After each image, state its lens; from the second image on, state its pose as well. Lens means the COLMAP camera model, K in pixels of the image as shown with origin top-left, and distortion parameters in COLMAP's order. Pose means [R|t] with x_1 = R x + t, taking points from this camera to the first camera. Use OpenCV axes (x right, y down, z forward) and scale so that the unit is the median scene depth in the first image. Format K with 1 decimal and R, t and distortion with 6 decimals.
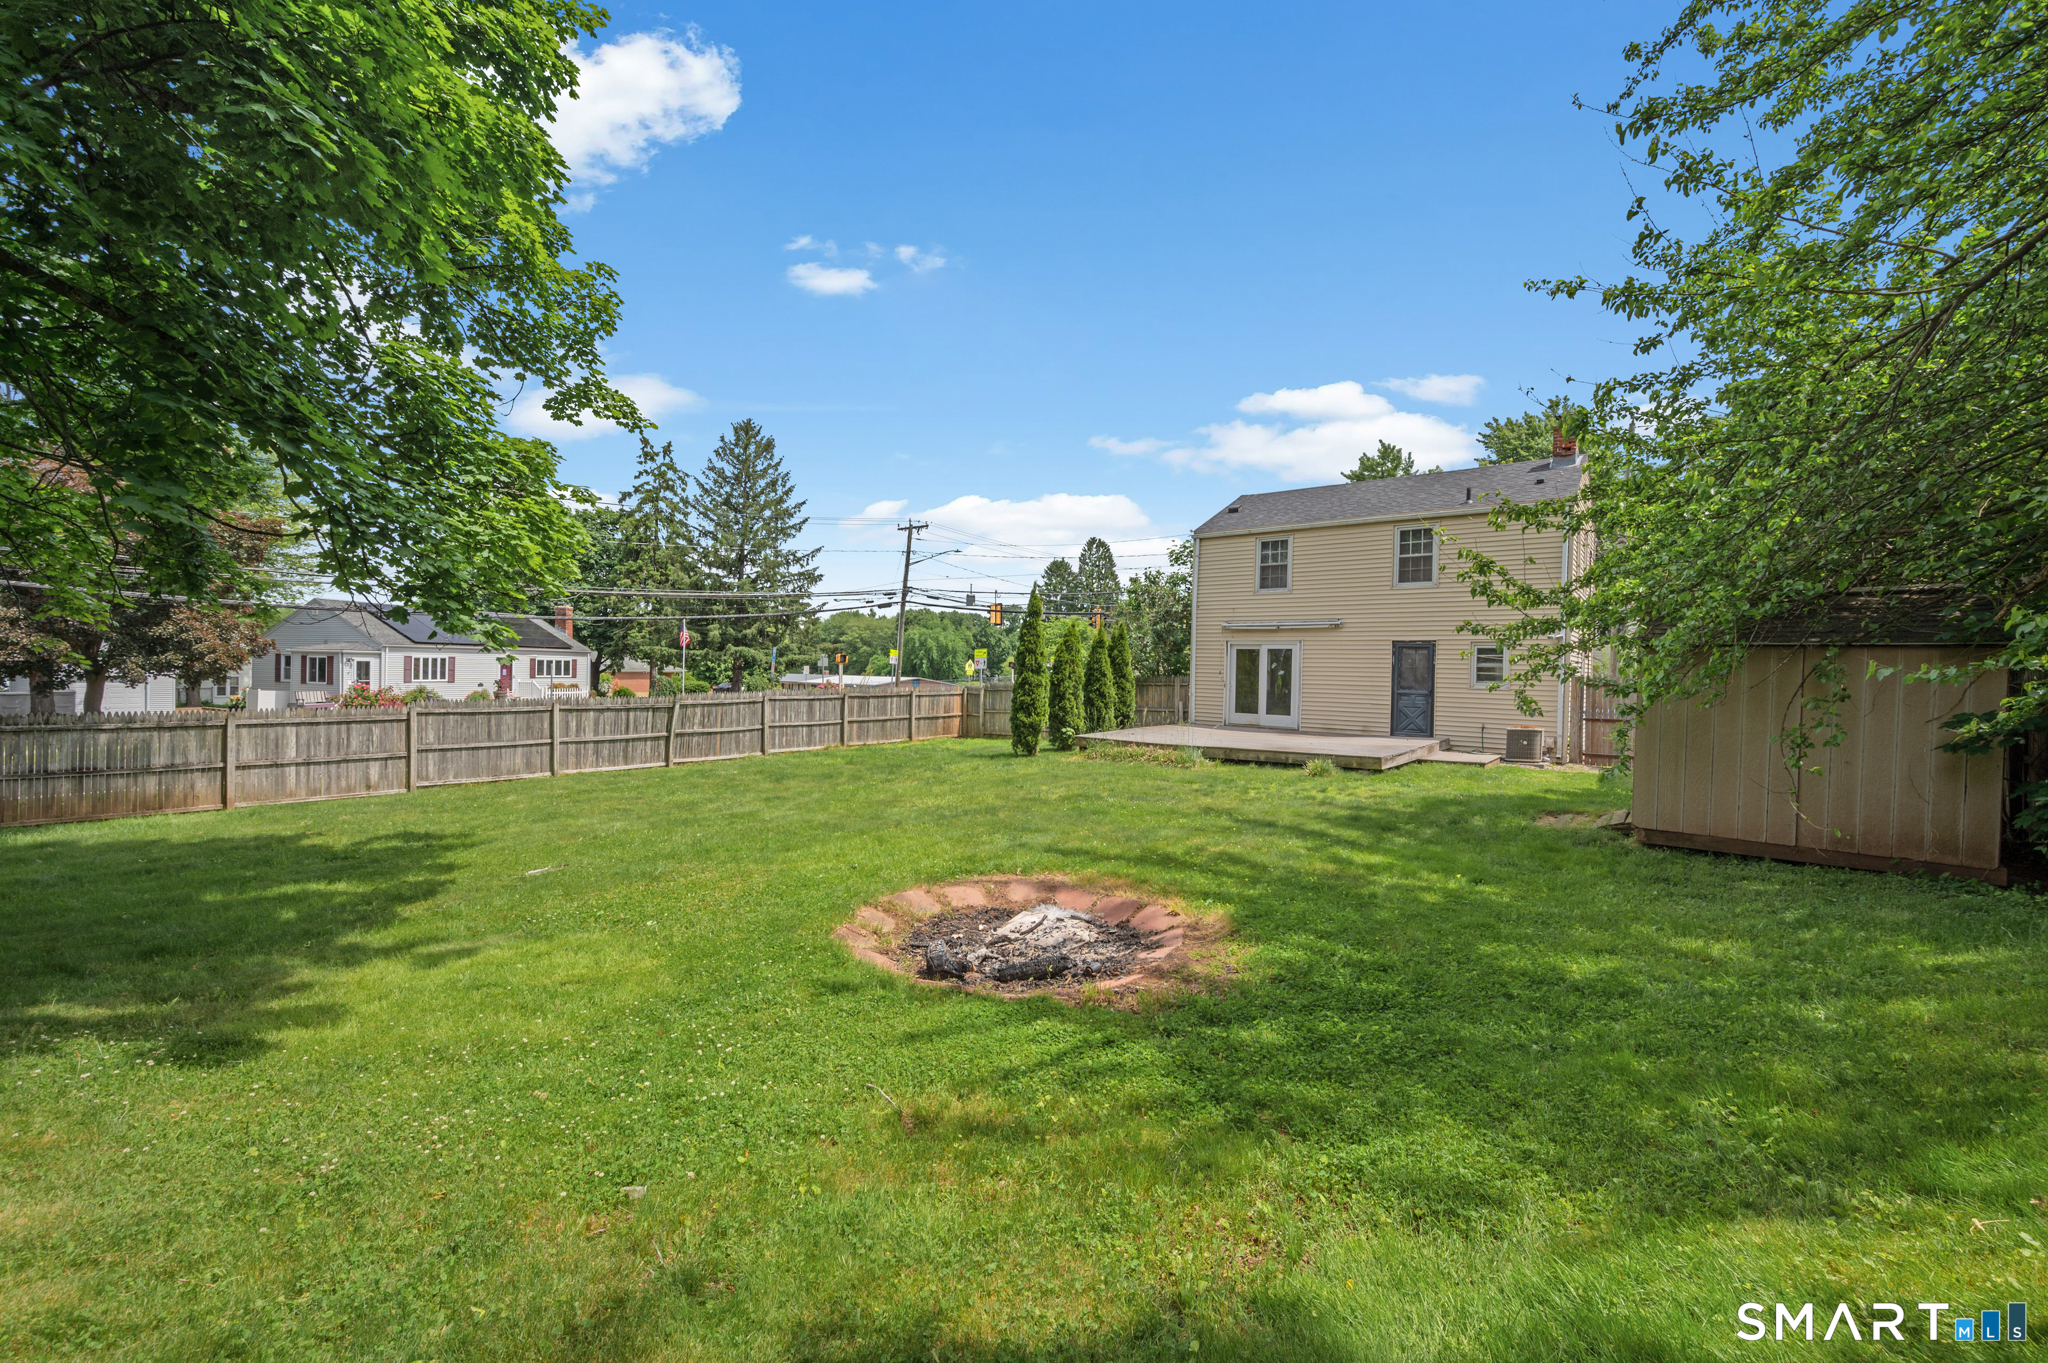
lens RADIAL K [[826.3, 0, 1029.6], [0, 826.3, 677.7], [0, 0, 1]] dist [0.000815, 0.000287]
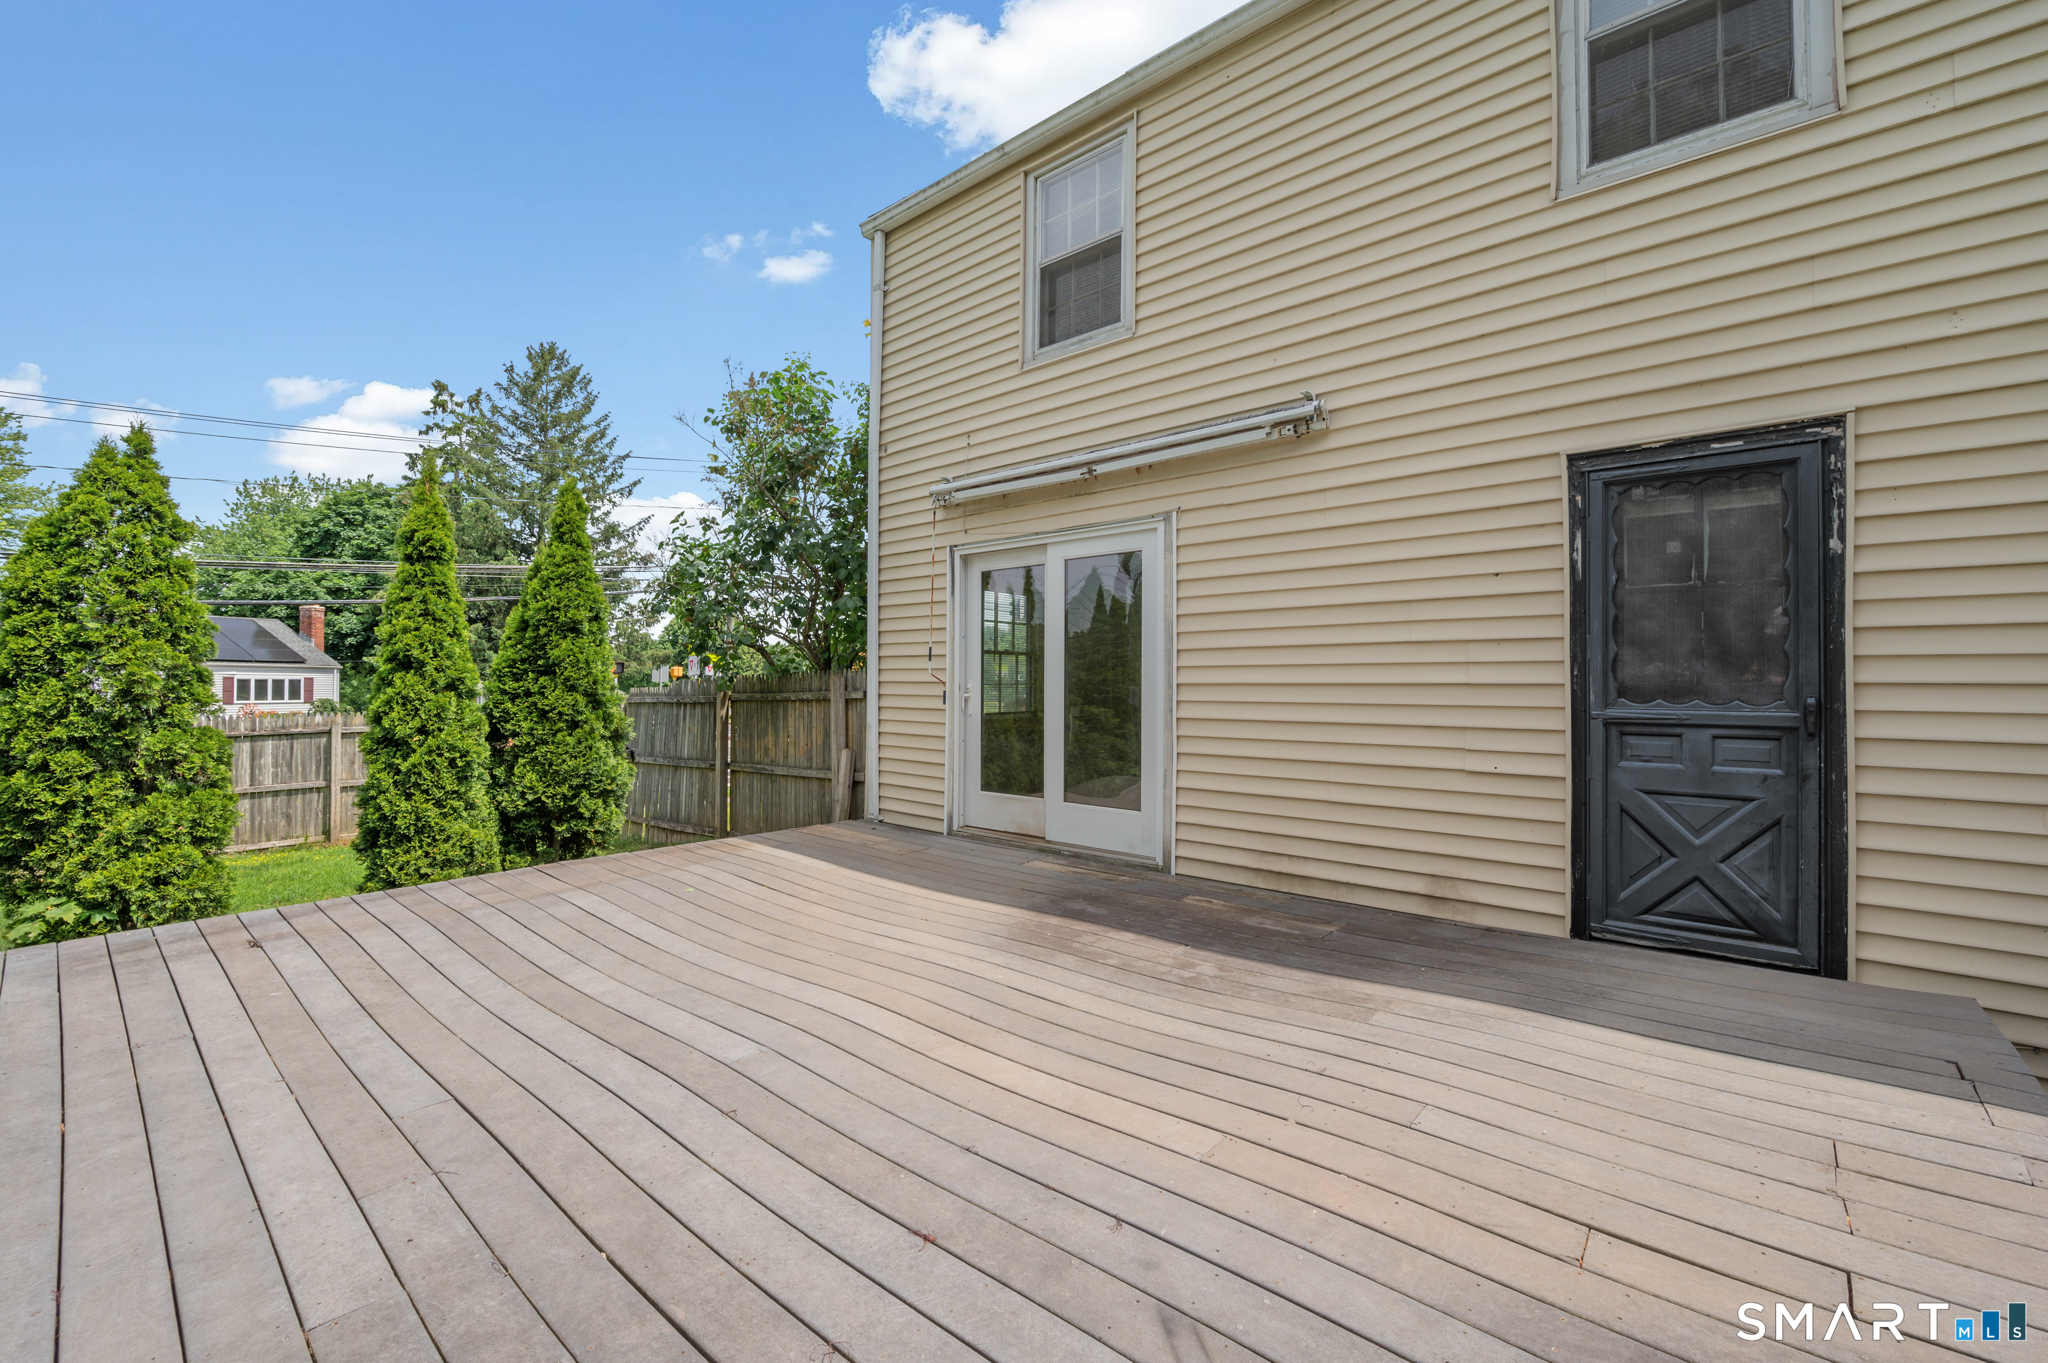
lens RADIAL K [[830.8, 0, 1054.6], [0, 830.8, 672.5], [0, 0, 1]] dist [-0.010551, -0.000016]
pose [[0.999377, -0.015940, -0.031490, 0.286494], [0.014995, 0.999436, -0.030039, 0.010123], [0.031951, 0.029548, 0.999053, 0.713708]]
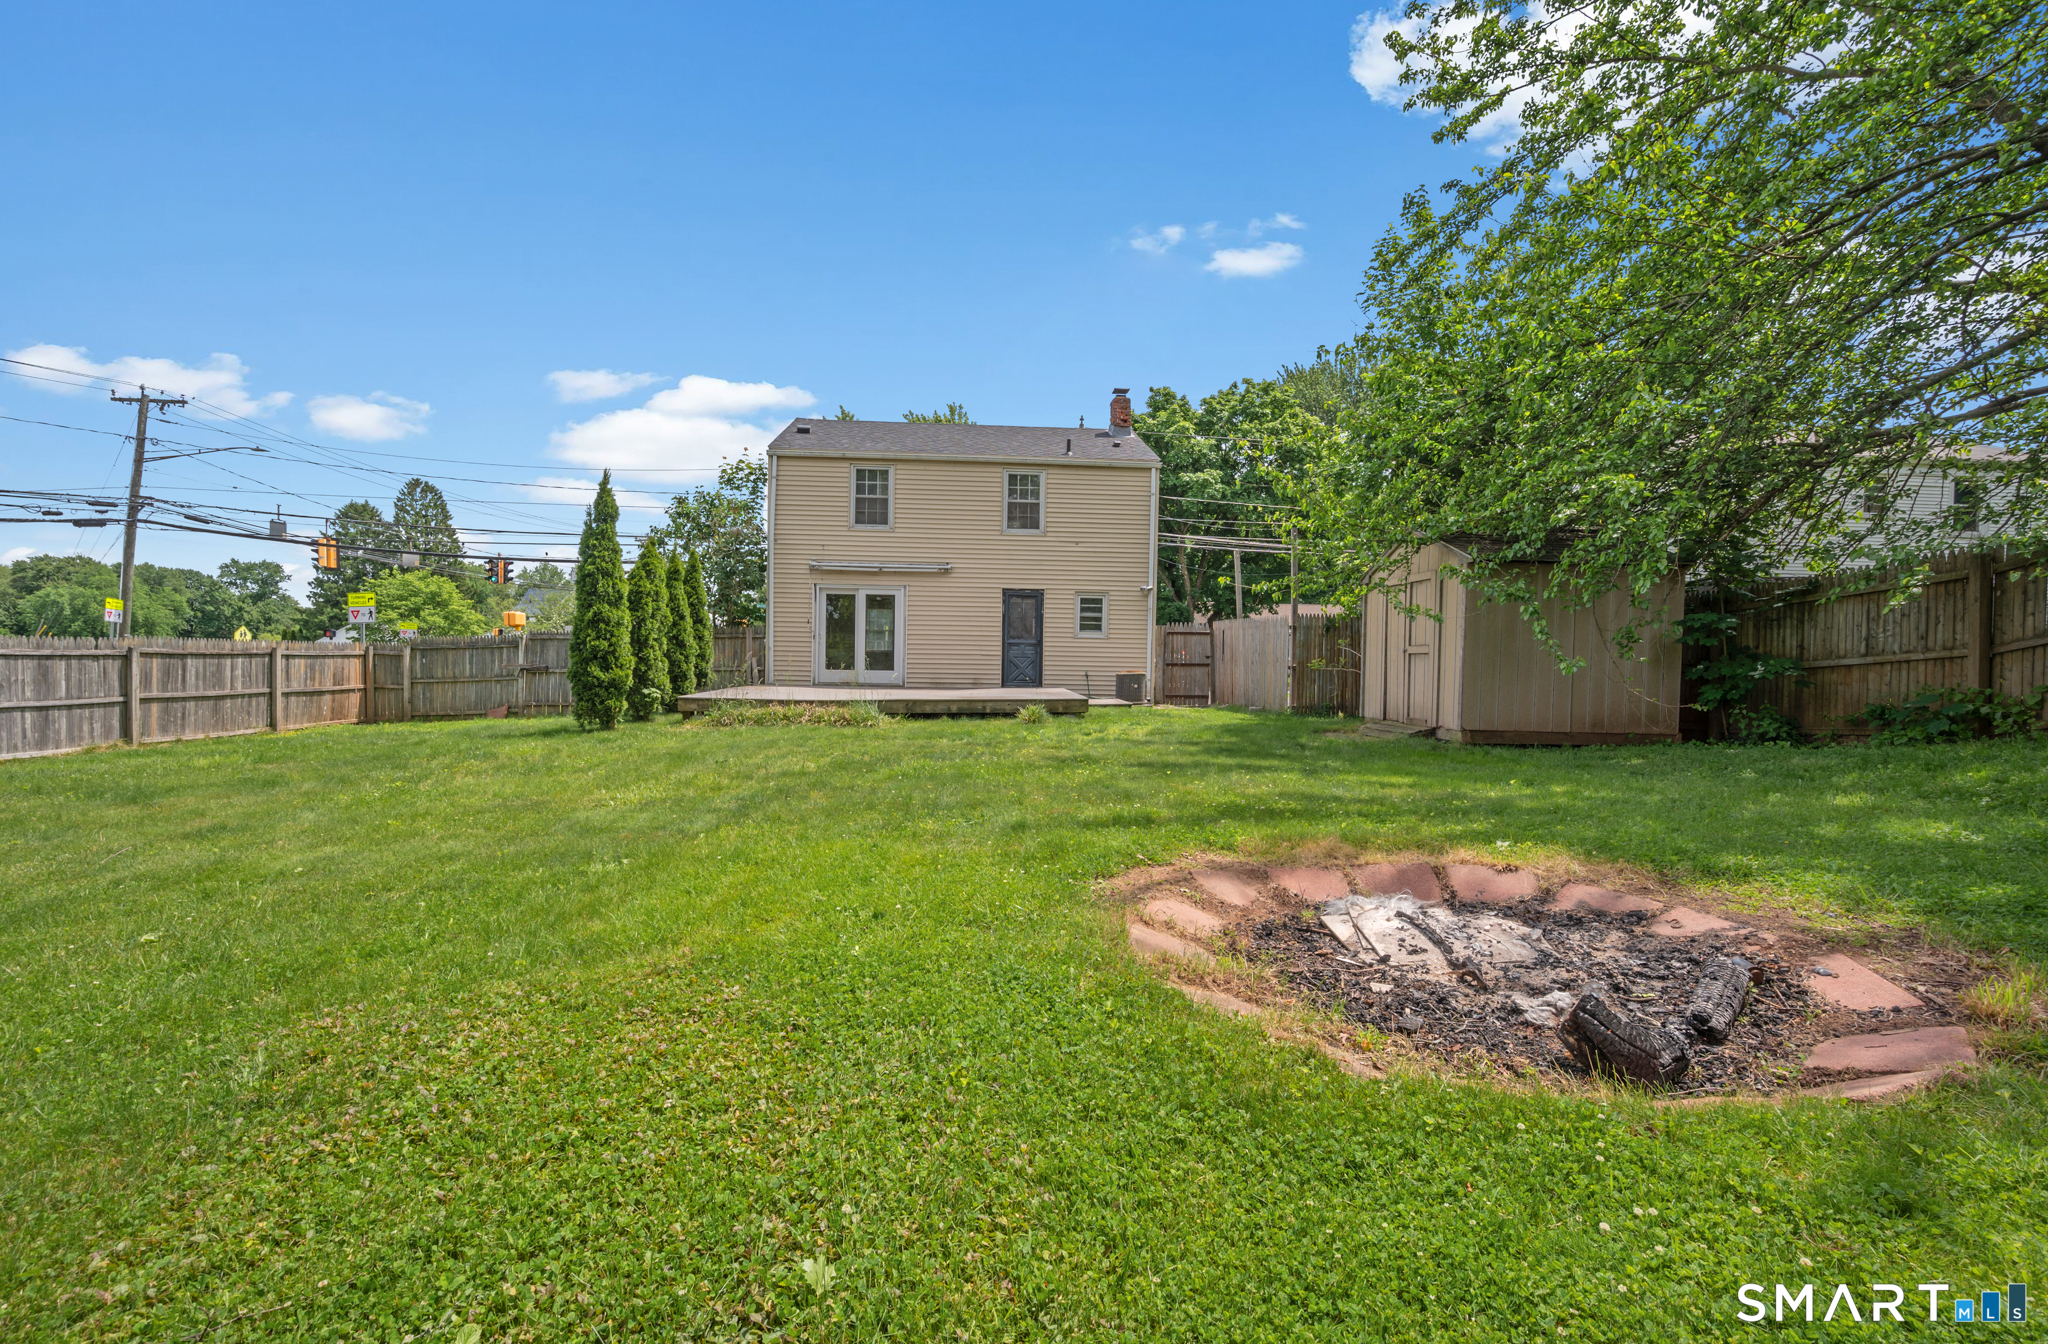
lens RADIAL K [[838.0, 0, 1024.0], [0, 838.0, 672.0], [0, 0, 1]] dist [-0.000867, -0.000133]
pose [[0.743192, -0.013550, 0.668941, -0.172688], [0.007117, 0.999898, 0.012347, 0.036080], [-0.669040, -0.004415, 0.743213, 0.233457]]
